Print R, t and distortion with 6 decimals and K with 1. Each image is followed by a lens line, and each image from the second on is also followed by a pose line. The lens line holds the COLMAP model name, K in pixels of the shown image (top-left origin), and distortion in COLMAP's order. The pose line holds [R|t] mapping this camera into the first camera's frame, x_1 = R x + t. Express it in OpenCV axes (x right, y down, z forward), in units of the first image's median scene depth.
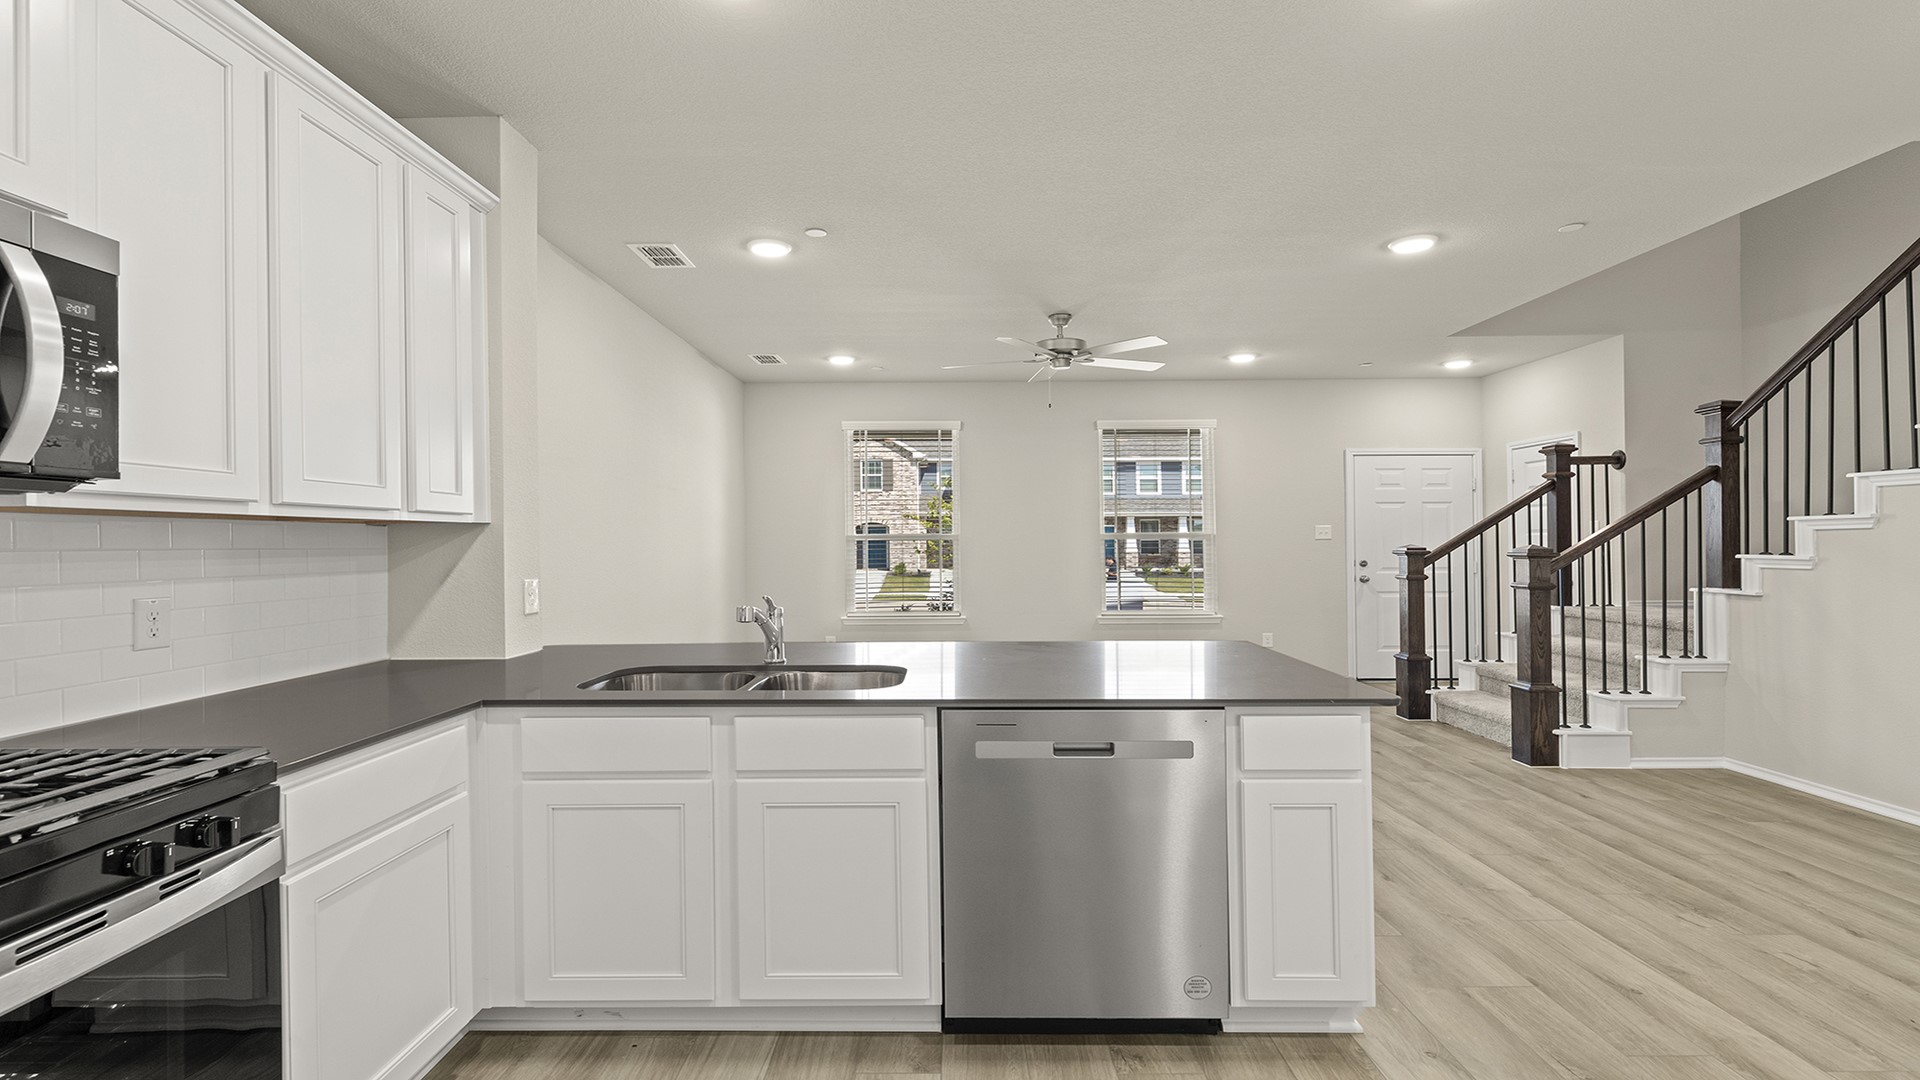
lens RADIAL K [[890.2, 0, 958.3], [0, 890.2, 531.6], [0, 0, 1]] dist [-0.000215, 0.001106]
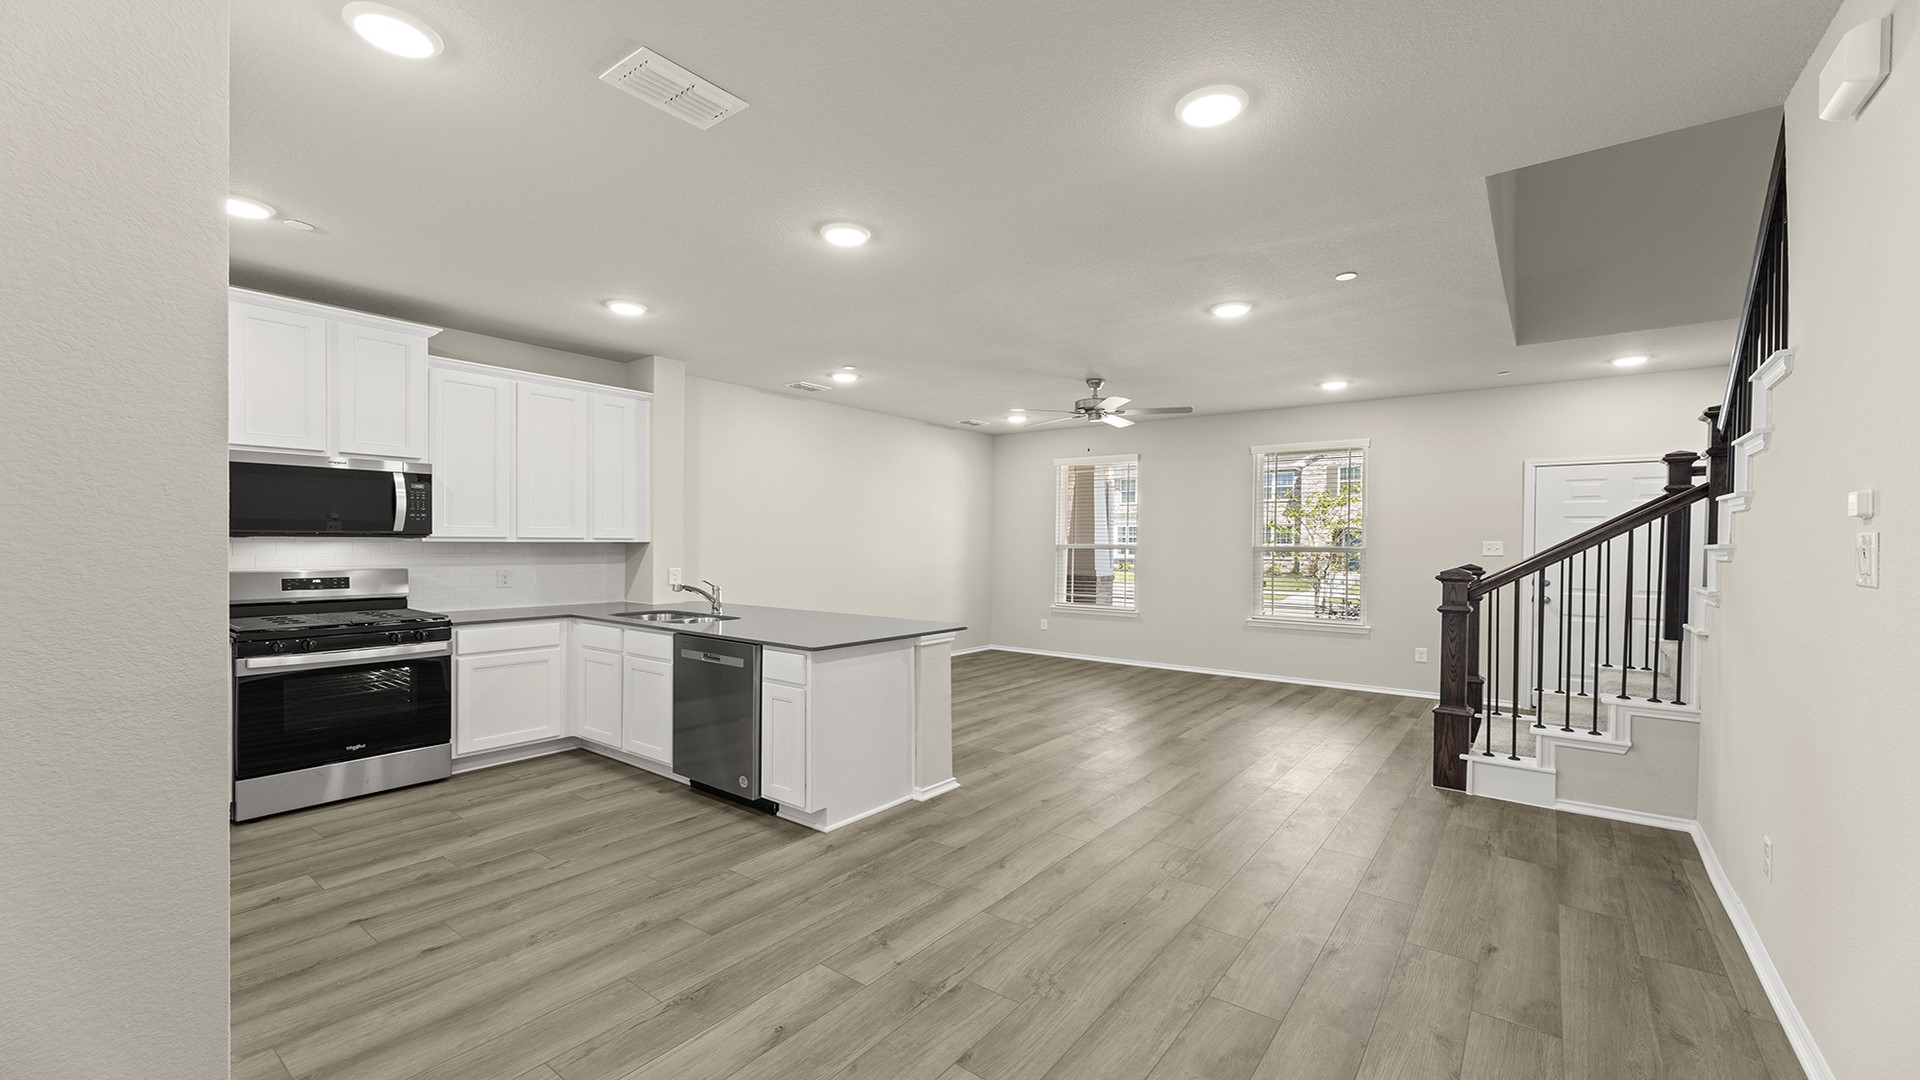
lens RADIAL K [[781.2, 0, 959.2], [0, 781.2, 550.5], [0, 0, 1]] dist [0.015141, 0.000058]
pose [[0.795971, 0.021612, -0.604949, 1.251370], [-0.005323, 0.999574, 0.028707, -0.047818], [0.605311, -0.019630, 0.795747, -0.076358]]
